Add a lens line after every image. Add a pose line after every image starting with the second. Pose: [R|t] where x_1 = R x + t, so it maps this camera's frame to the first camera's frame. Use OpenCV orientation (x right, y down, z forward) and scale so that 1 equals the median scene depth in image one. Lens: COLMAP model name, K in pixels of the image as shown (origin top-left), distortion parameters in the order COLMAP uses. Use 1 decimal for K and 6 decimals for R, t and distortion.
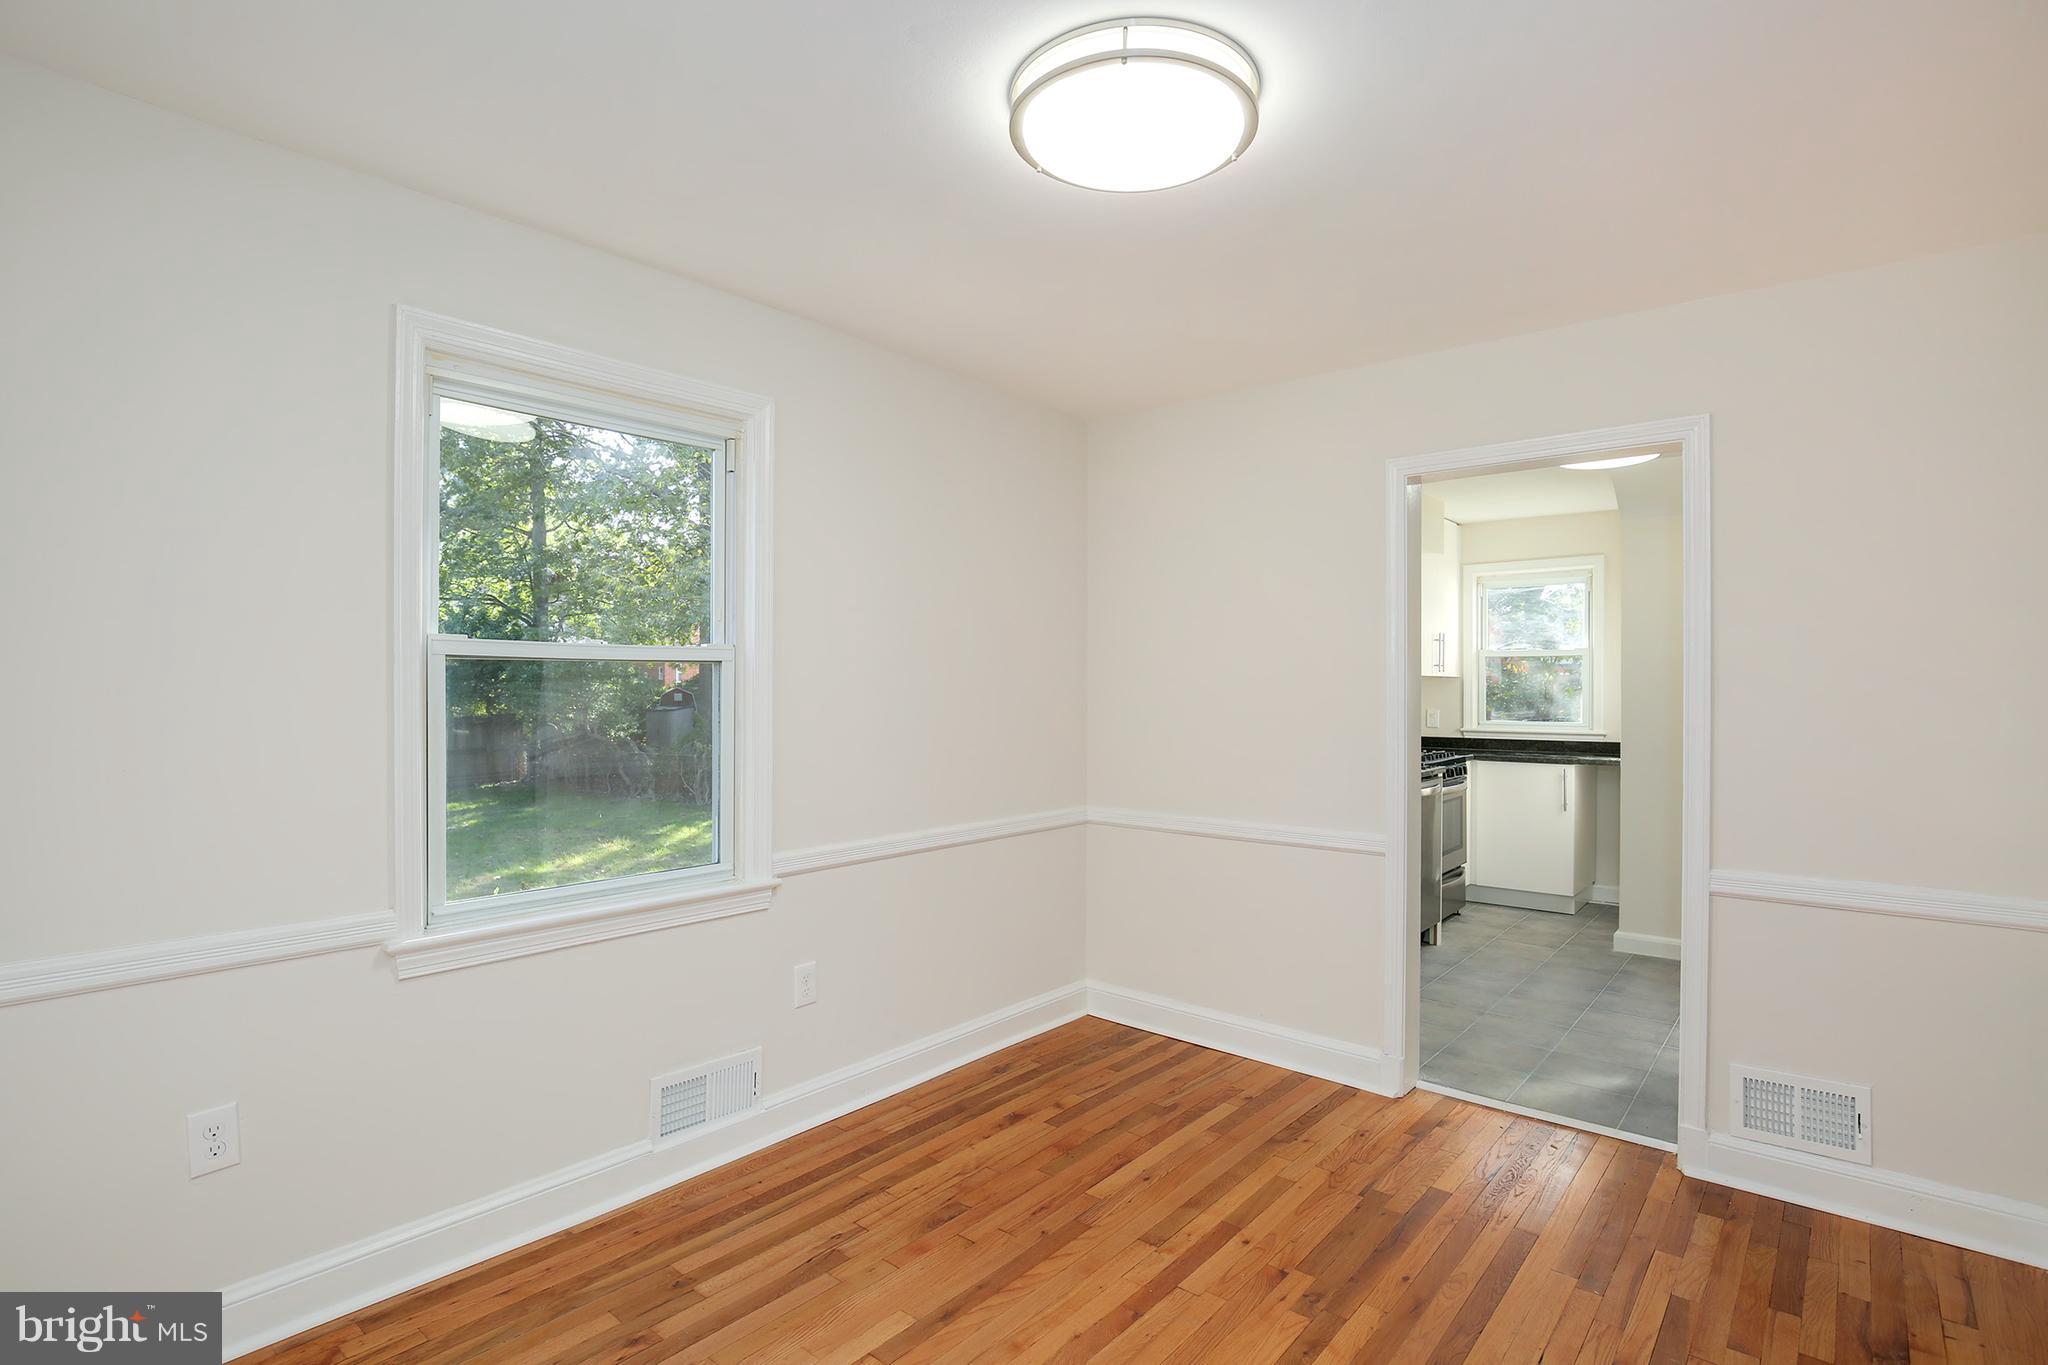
lens RADIAL K [[1023.0, 0, 981.6], [0, 1023.0, 704.9], [0, 0, 1]] dist [-0.023599, 0.000340]
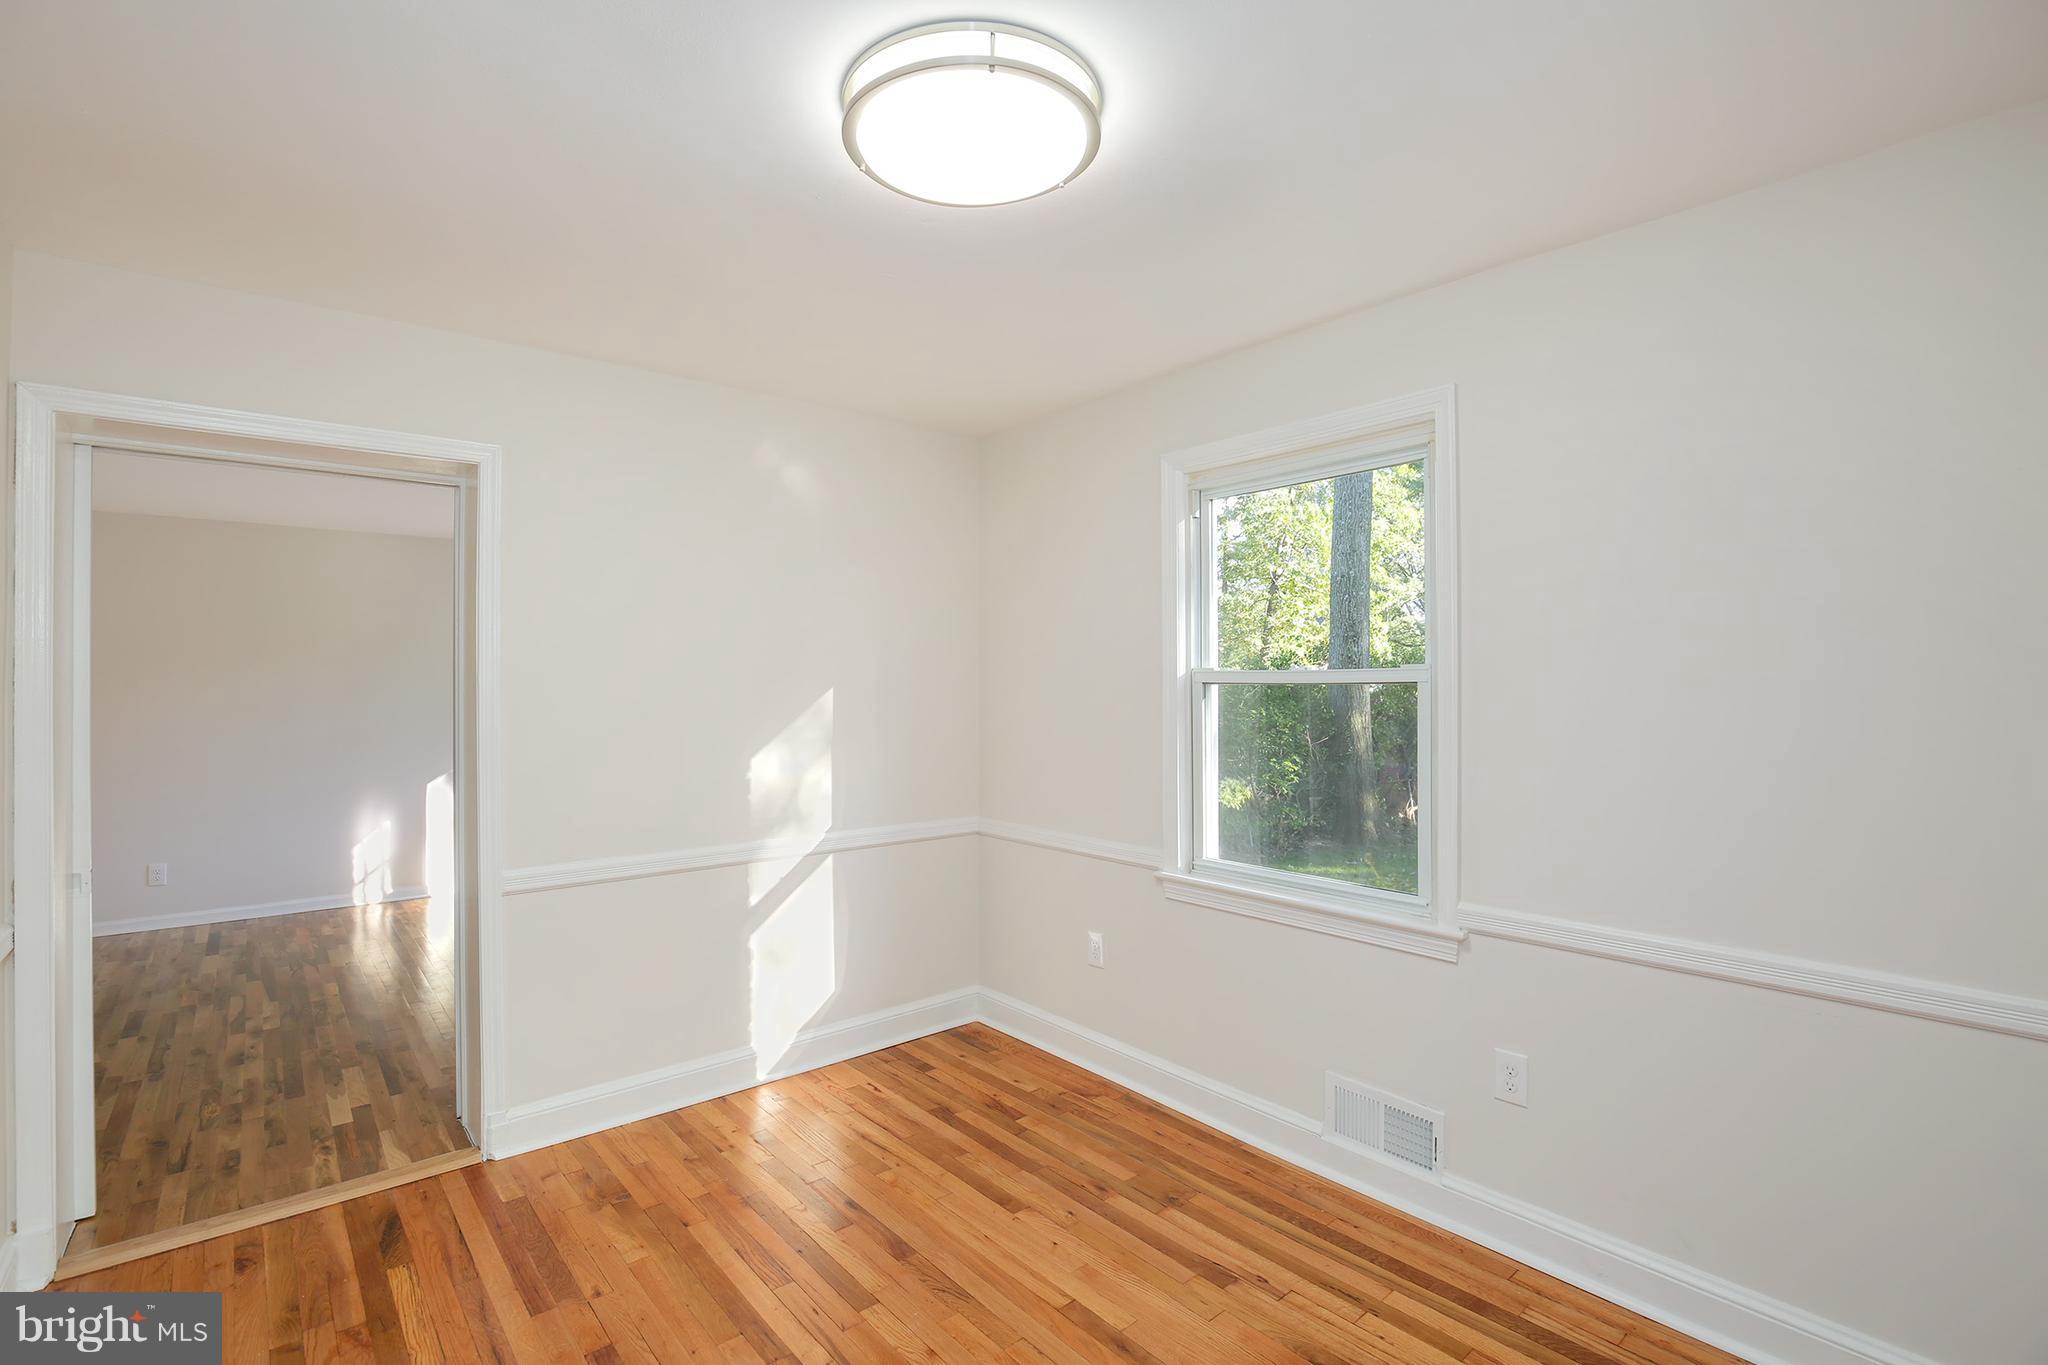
lens RADIAL K [[951.5, 0, 1032.7], [0, 951.5, 687.3], [0, 0, 1]] dist [-0.028085, 0.004425]
pose [[-0.142371, 0.003885, -0.989806, 0.706113], [-0.016729, 0.999840, 0.006331, -0.040706], [0.989672, 0.017460, -0.142283, 0.819442]]
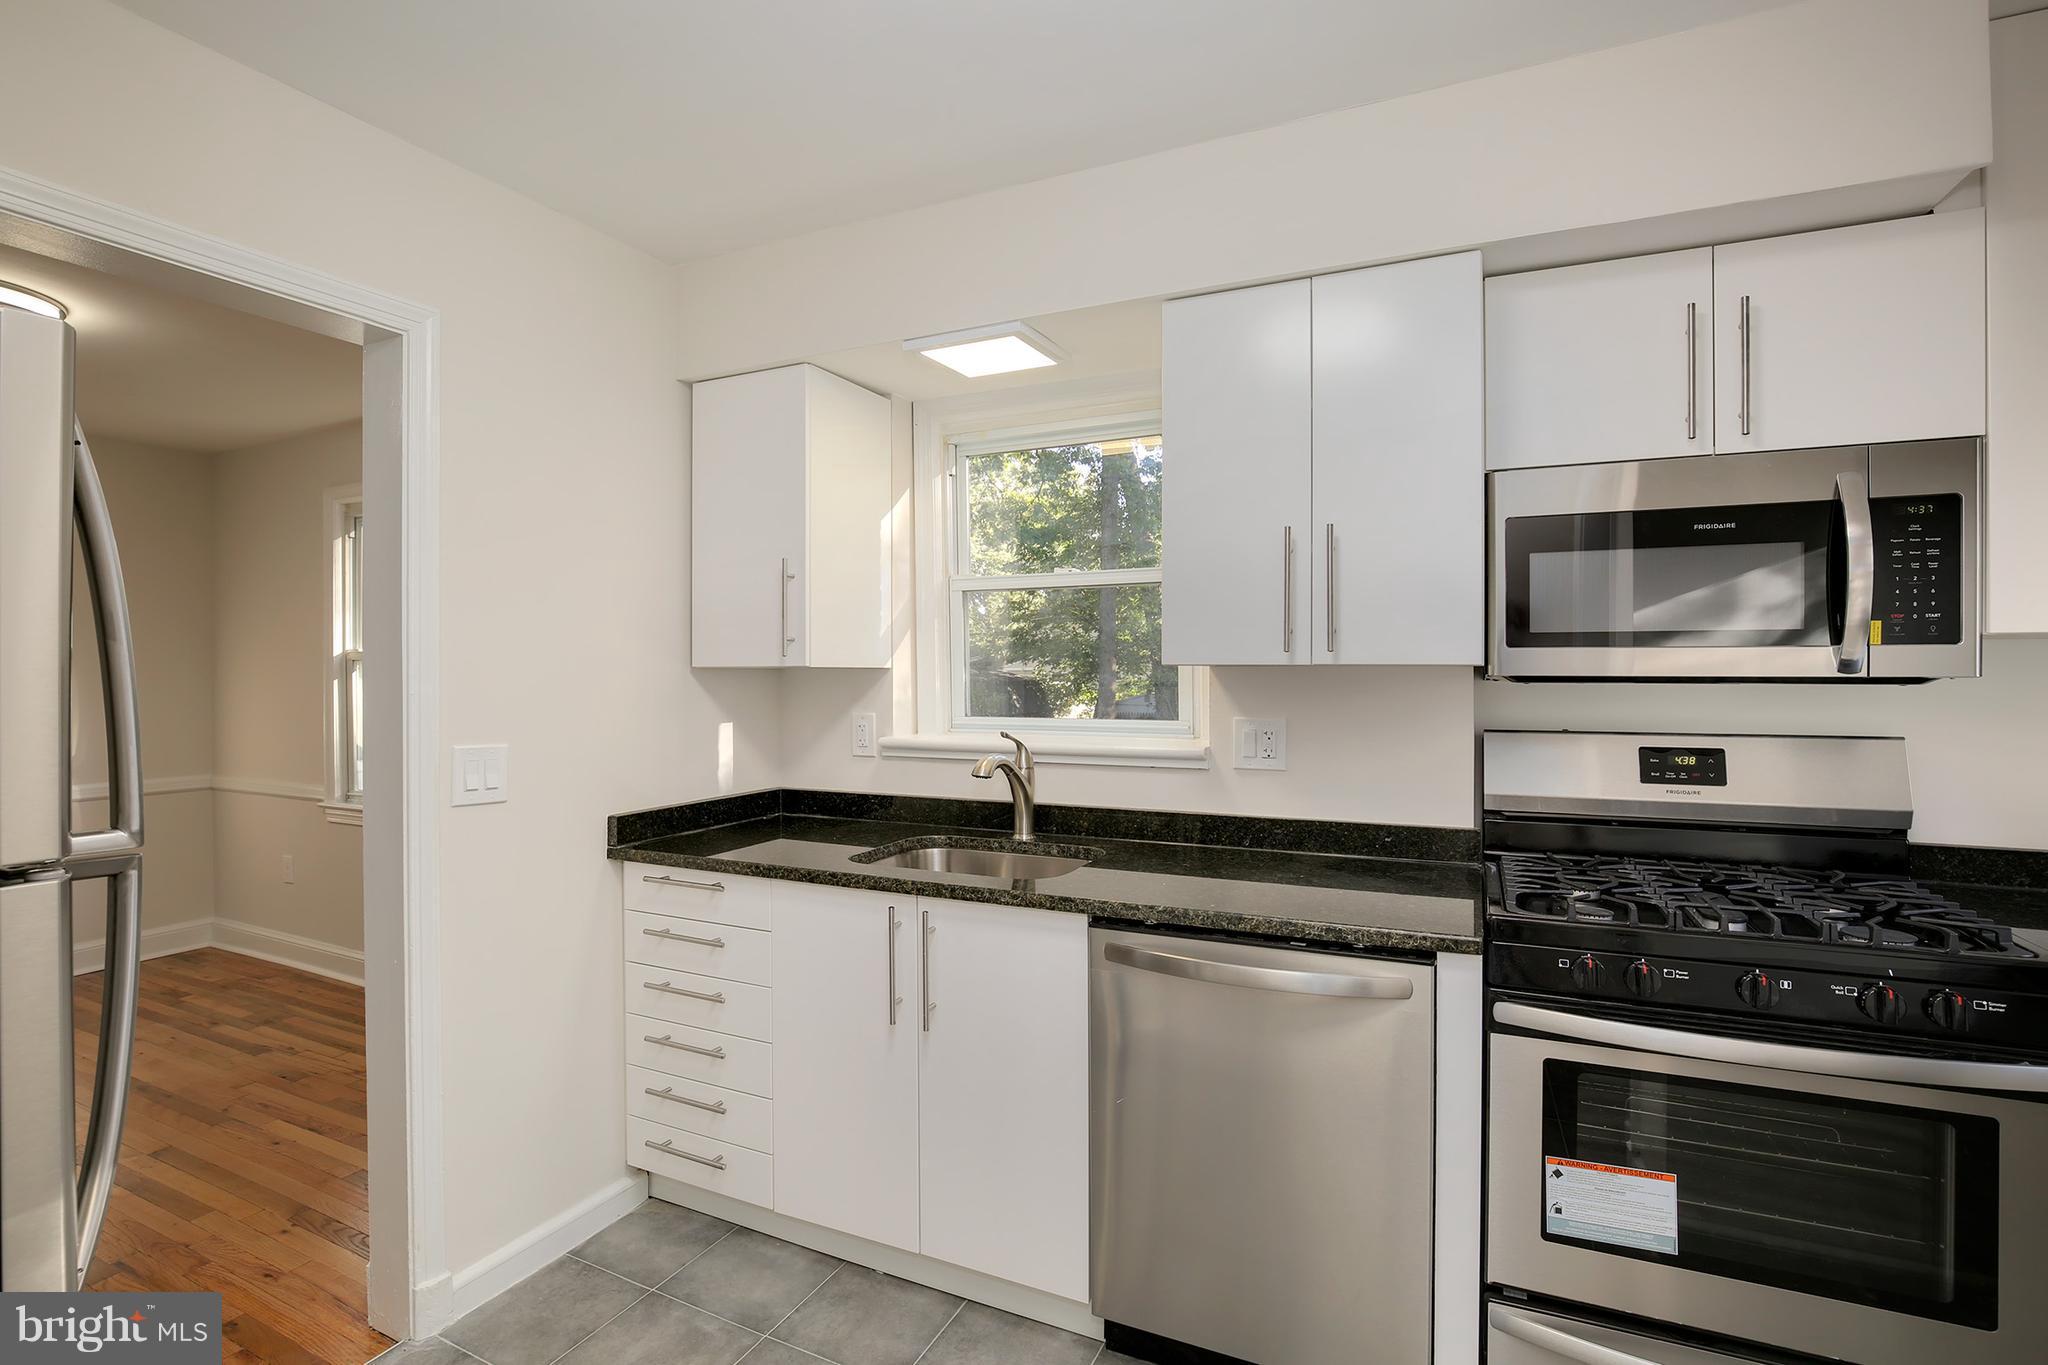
lens RADIAL K [[951.5, 0, 1022.6], [0, 951.5, 684.9], [0, 0, 1]] dist [-0.028085, 0.004425]
pose [[0.267686, 0.006127, -0.963487, 1.316957], [-0.015699, 0.999875, 0.001997, -0.022352], [0.963378, 0.014591, 0.267749, 1.504585]]
